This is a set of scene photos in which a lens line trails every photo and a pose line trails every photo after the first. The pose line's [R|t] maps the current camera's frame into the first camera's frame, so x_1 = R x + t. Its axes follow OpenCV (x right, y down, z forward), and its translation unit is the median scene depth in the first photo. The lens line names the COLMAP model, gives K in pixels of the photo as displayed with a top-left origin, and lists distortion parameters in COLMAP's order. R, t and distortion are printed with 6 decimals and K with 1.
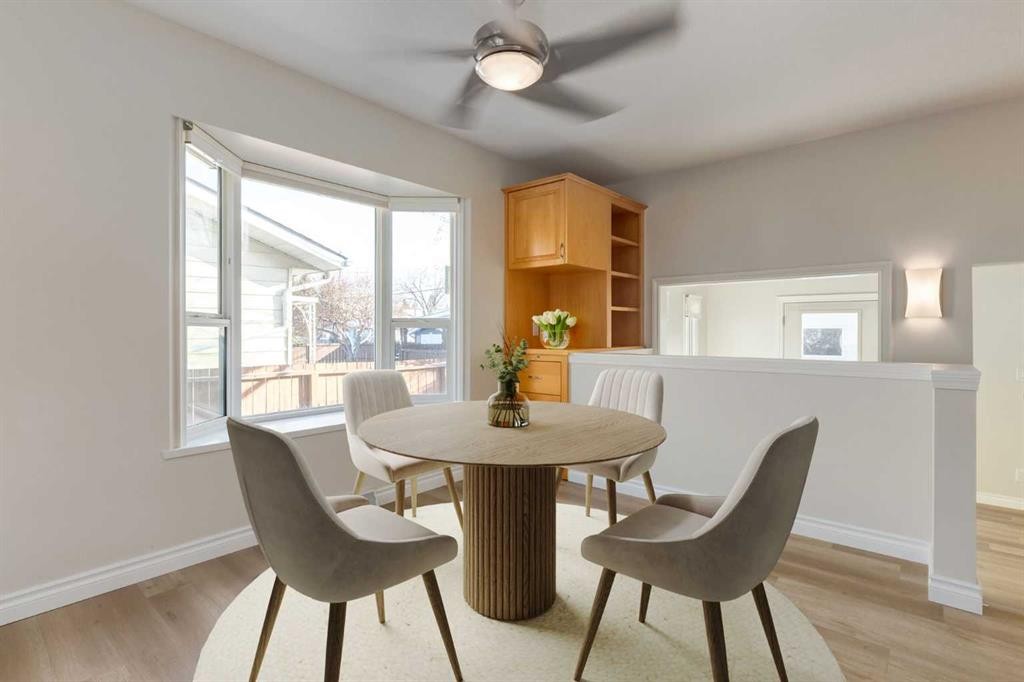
lens RADIAL K [[501.4, 0, 511.4], [0, 501.4, 323.7], [0, 0, 1]] dist [0.000449, -0.000053]
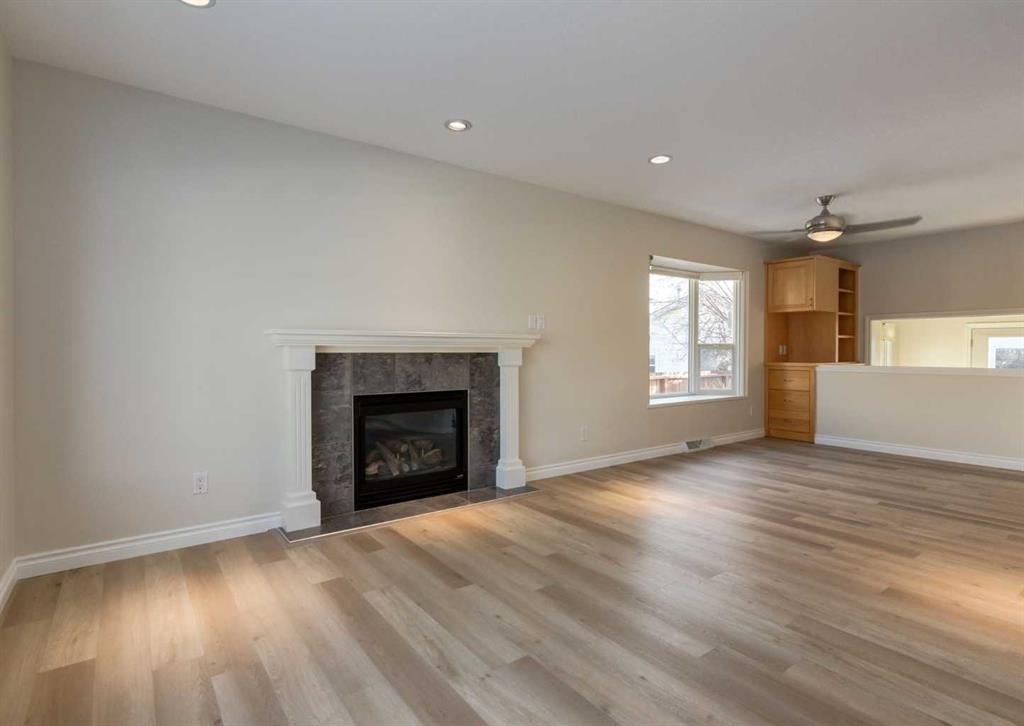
lens RADIAL K [[510.9, 0, 516.6], [0, 510.9, 357.2], [0, 0, 1]] dist [-0.001019, -0.000540]
pose [[0.972881, -0.000467, -0.231308, -0.402210], [0.005713, 0.999741, 0.022010, -0.007699], [0.231238, -0.022735, 0.972632, -0.755185]]
